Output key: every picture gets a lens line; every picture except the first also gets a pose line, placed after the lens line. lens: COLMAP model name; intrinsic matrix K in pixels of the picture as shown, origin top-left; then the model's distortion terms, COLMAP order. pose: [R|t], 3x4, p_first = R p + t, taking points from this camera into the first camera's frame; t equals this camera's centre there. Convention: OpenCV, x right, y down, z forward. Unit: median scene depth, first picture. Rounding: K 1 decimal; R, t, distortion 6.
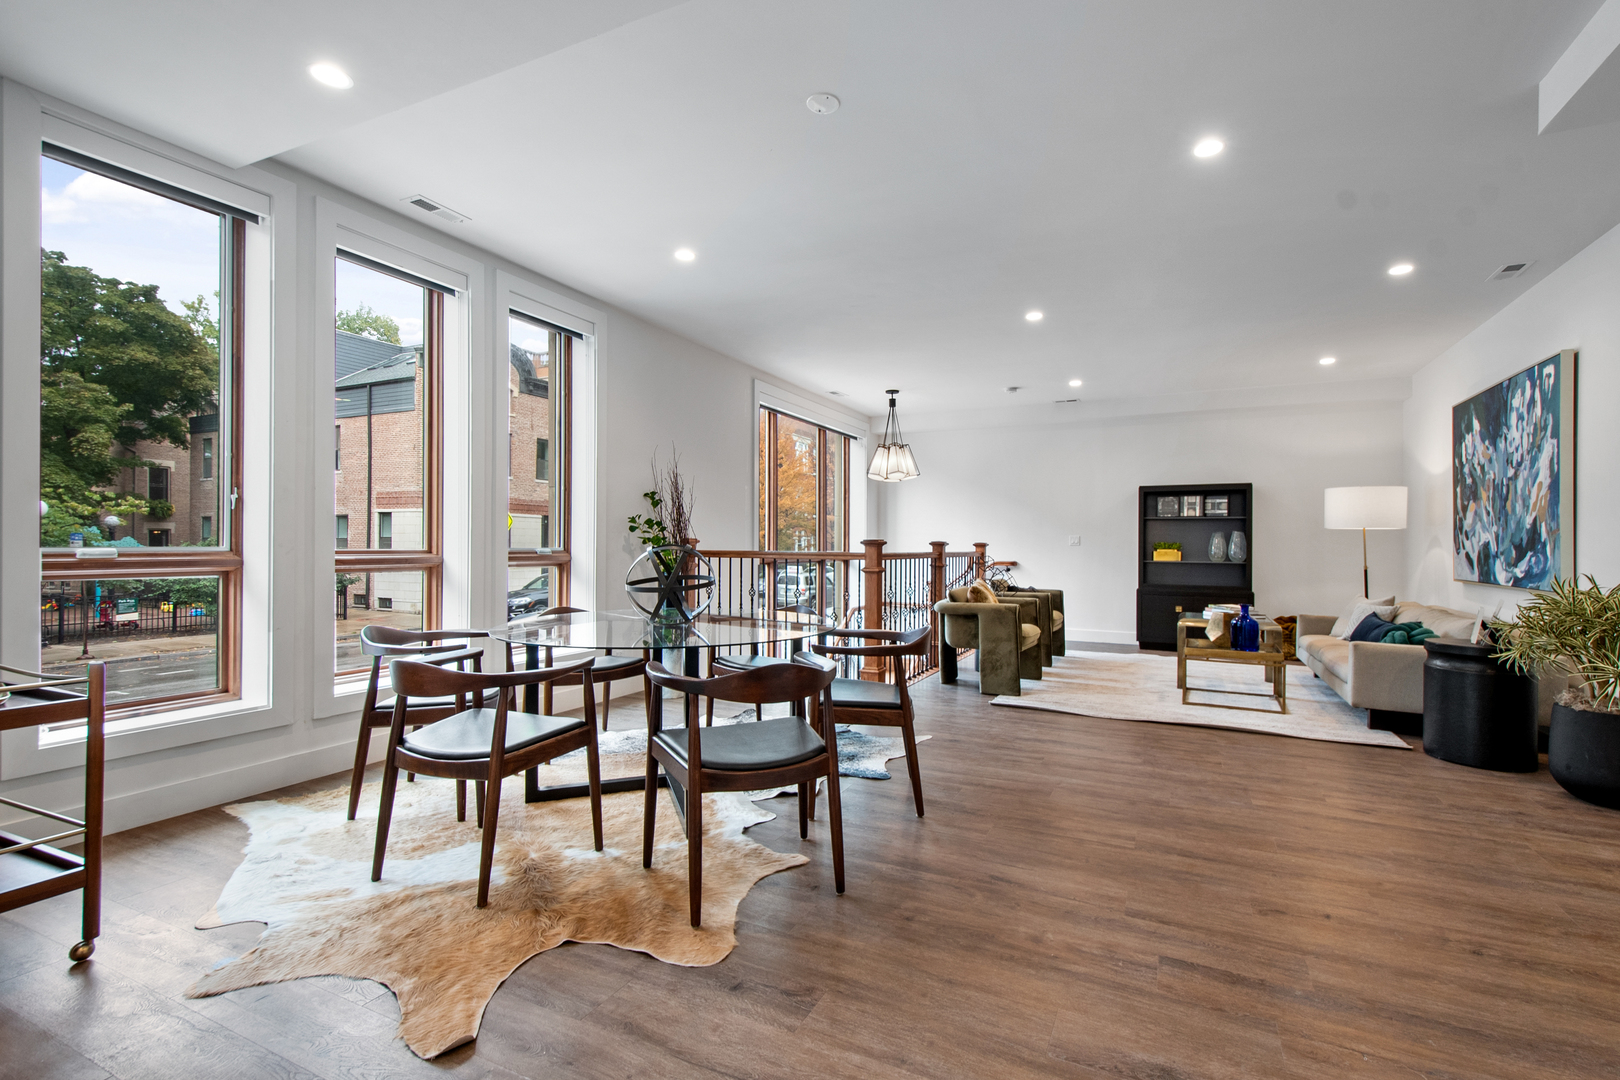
lens RADIAL K [[719.3, 0, 838.0], [0, 719.3, 543.6], [0, 0, 1]] dist [0.018990, -0.009790]
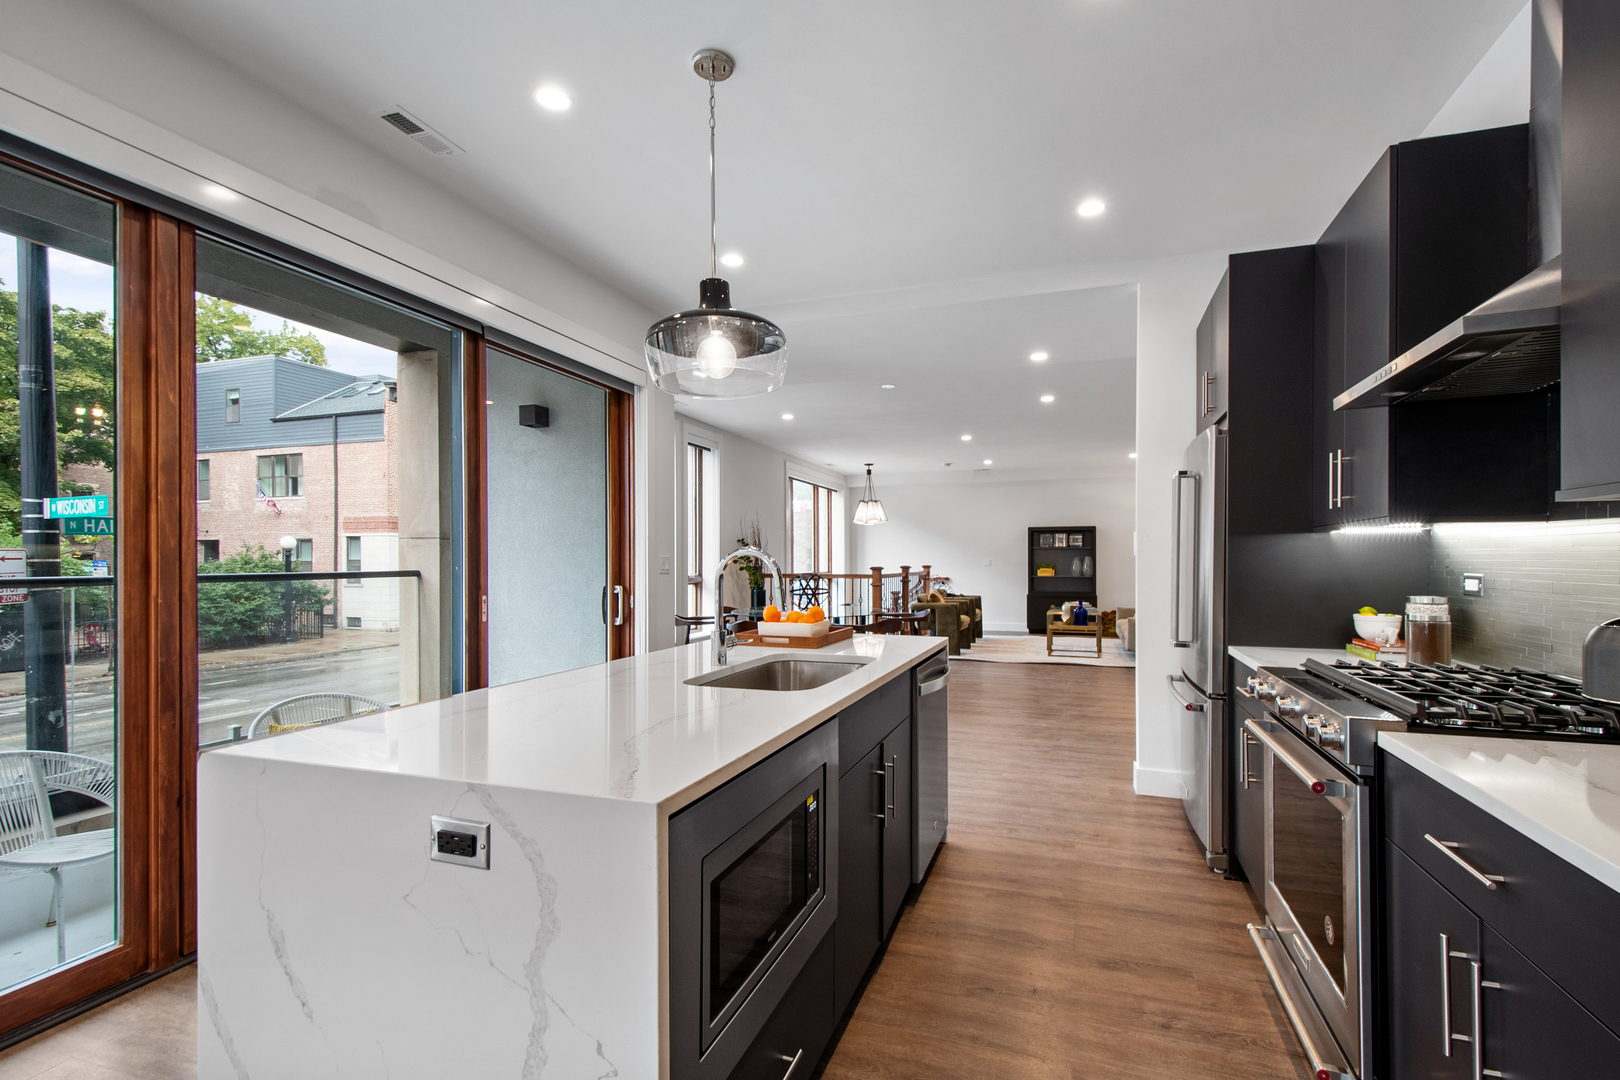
lens RADIAL K [[708.7, 0, 848.9], [0, 708.7, 560.9], [0, 0, 1]] dist [0.008533, 0.000060]
pose [[0.991088, -0.008325, 0.132952, -0.224638], [0.008016, 0.999964, 0.002857, -0.022584], [-0.132971, -0.001766, 0.991118, -0.620074]]
